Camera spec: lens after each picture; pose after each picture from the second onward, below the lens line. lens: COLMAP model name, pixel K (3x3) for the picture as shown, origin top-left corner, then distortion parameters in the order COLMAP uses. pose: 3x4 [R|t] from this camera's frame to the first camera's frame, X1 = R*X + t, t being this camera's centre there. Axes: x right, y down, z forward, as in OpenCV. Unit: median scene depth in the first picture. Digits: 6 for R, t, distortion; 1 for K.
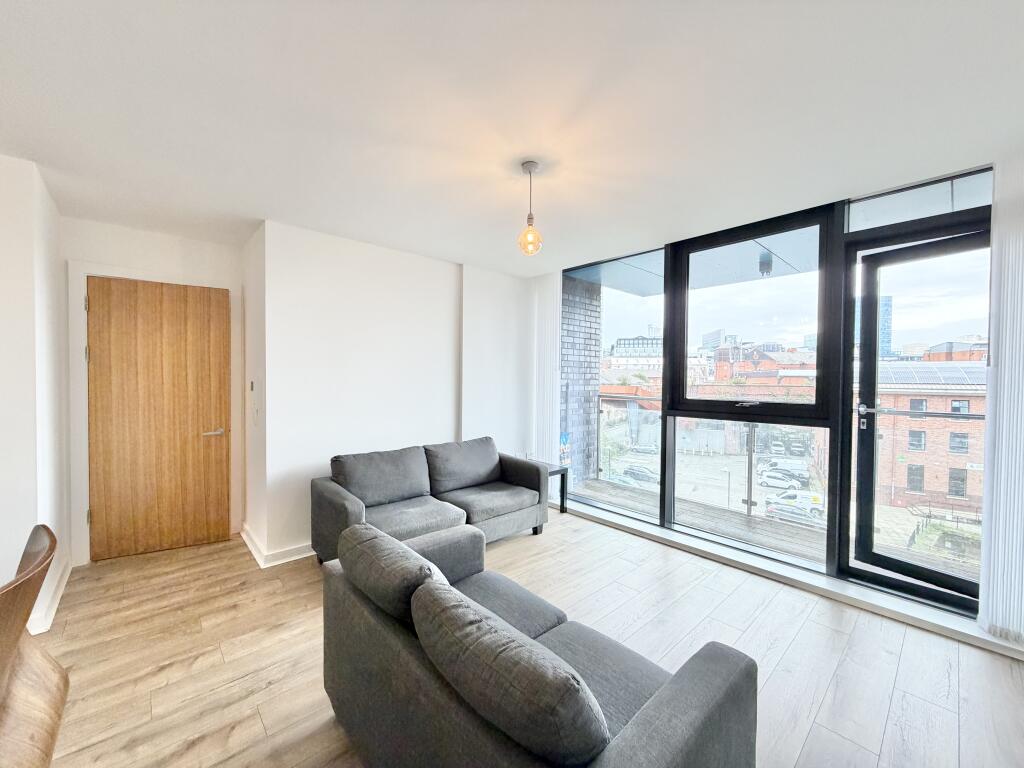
lens RADIAL K [[409.0, 0, 509.2], [0, 409.0, 383.7], [0, 0, 1]] dist [-0.001009, -0.000349]
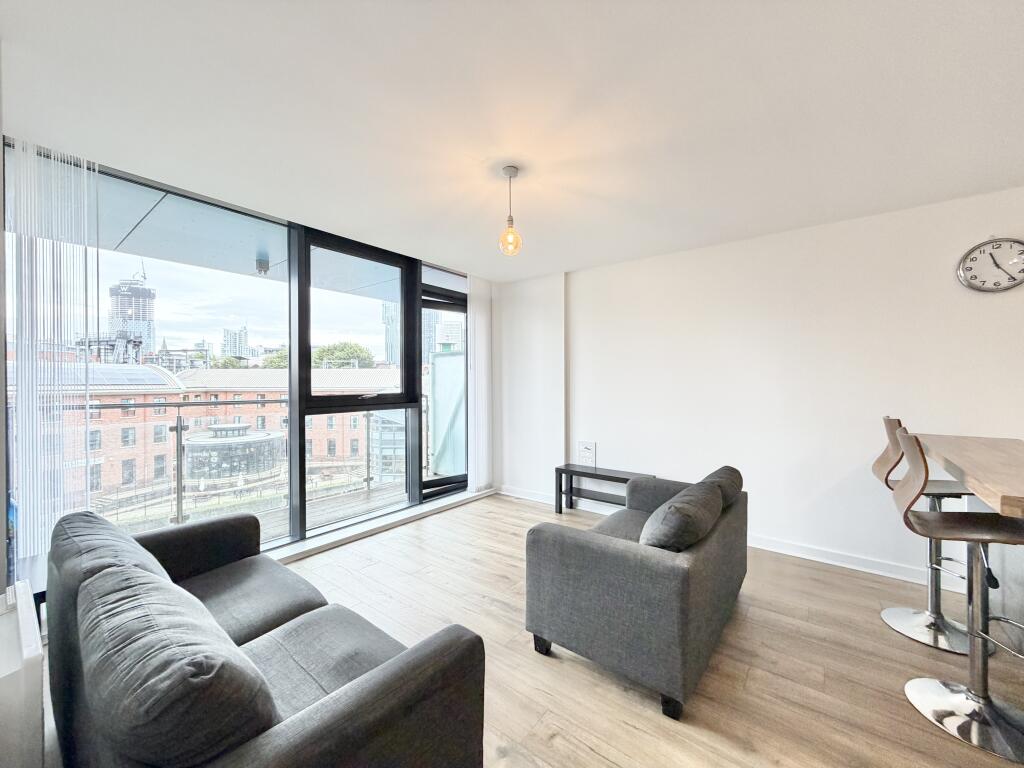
lens RADIAL K [[409.0, 0, 509.2], [0, 409.0, 383.7], [0, 0, 1]] dist [-0.001009, -0.000349]
pose [[-0.171985, -0.012097, 0.985025, -0.713000], [0.015473, 0.999768, 0.014980, 0.001082], [-0.984978, 0.017817, -0.171758, 0.854612]]
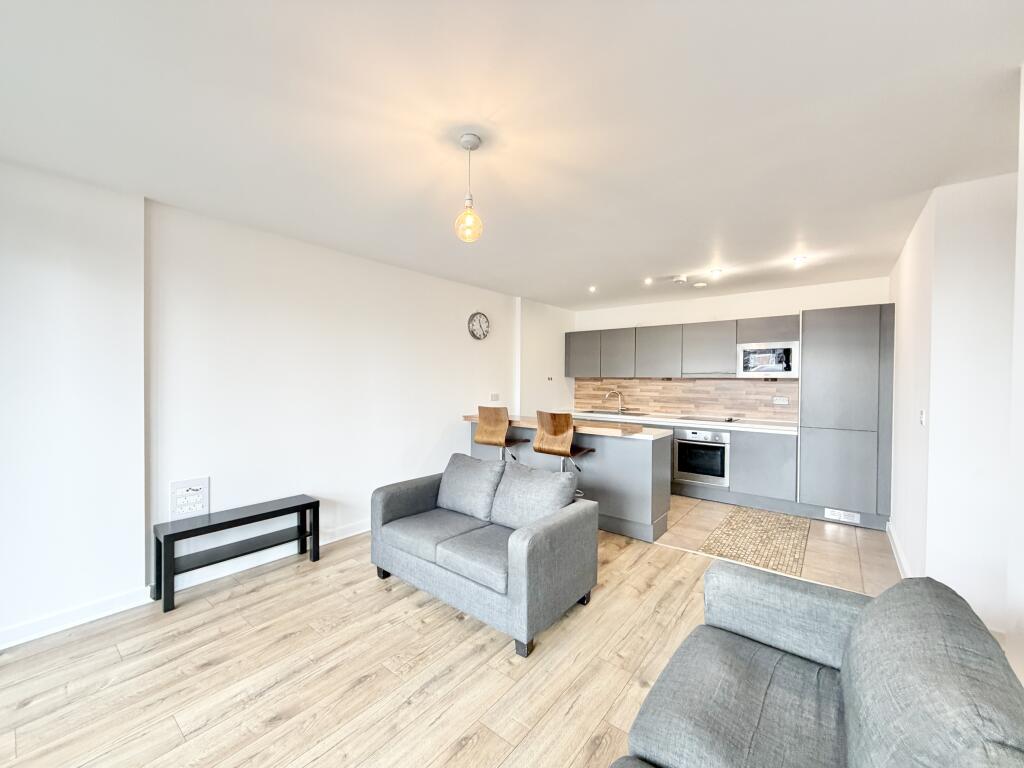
lens RADIAL K [[409.0, 0, 509.2], [0, 409.0, 383.7], [0, 0, 1]] dist [-0.001009, -0.000349]
pose [[-0.986175, -0.014221, -0.165097, 0.076424], [-0.018565, 0.999520, 0.024796, -0.023356], [0.164665, 0.027519, -0.985966, 1.356347]]
